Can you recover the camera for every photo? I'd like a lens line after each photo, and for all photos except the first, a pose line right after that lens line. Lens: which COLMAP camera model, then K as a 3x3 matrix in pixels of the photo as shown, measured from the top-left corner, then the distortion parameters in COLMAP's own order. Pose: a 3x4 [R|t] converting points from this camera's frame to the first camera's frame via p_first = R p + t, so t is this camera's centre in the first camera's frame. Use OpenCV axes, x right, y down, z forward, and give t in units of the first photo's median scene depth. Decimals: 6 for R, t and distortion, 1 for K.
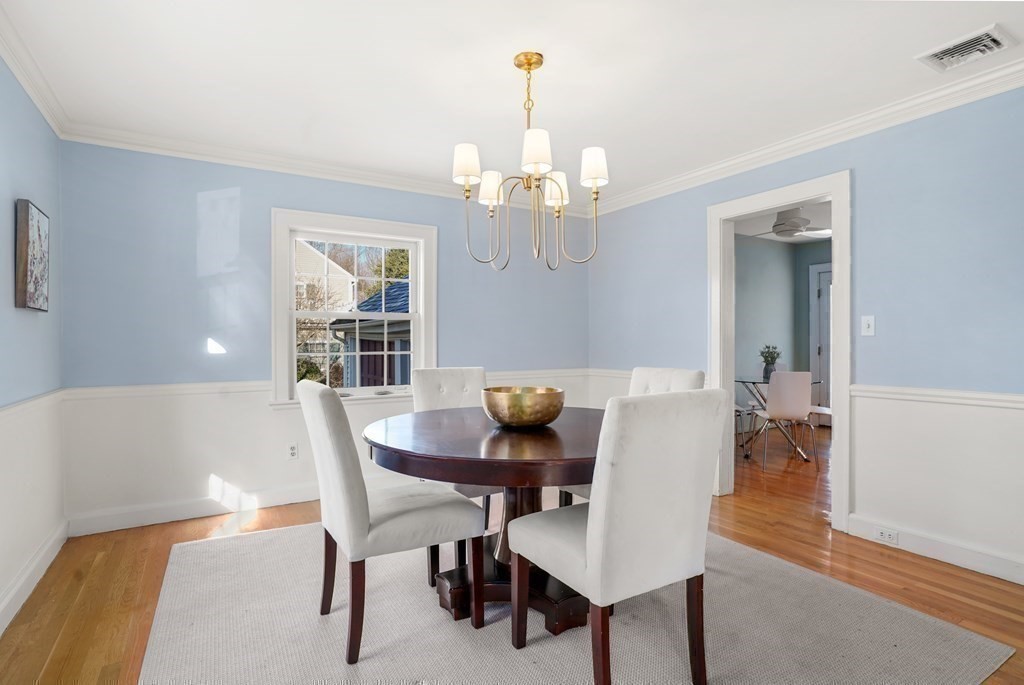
lens RADIAL K [[508.8, 0, 513.9], [0, 508.8, 343.9], [0, 0, 1]] dist [-0.013797, 0.002518]
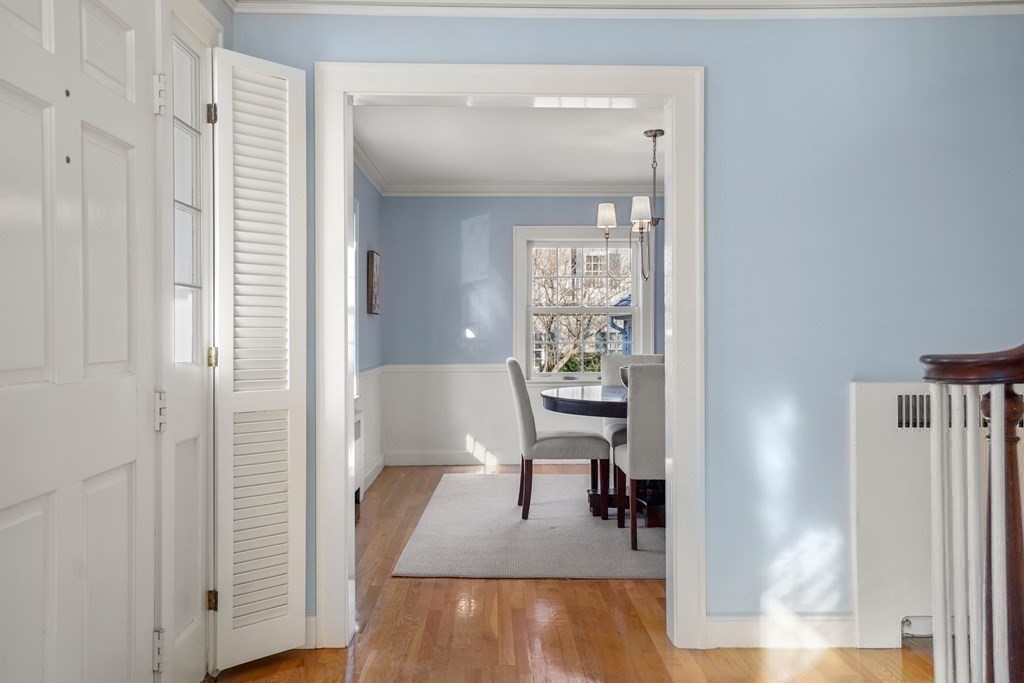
lens RADIAL K [[841.3, 0, 511.6], [0, 841.3, 339.3], [0, 0, 1]] dist [0.001721, 0.000220]
pose [[0.862260, 0.007354, -0.506412, 0.728010], [-0.004104, 0.999963, 0.007533, -0.006733], [0.506449, -0.004417, 0.862259, -1.005757]]
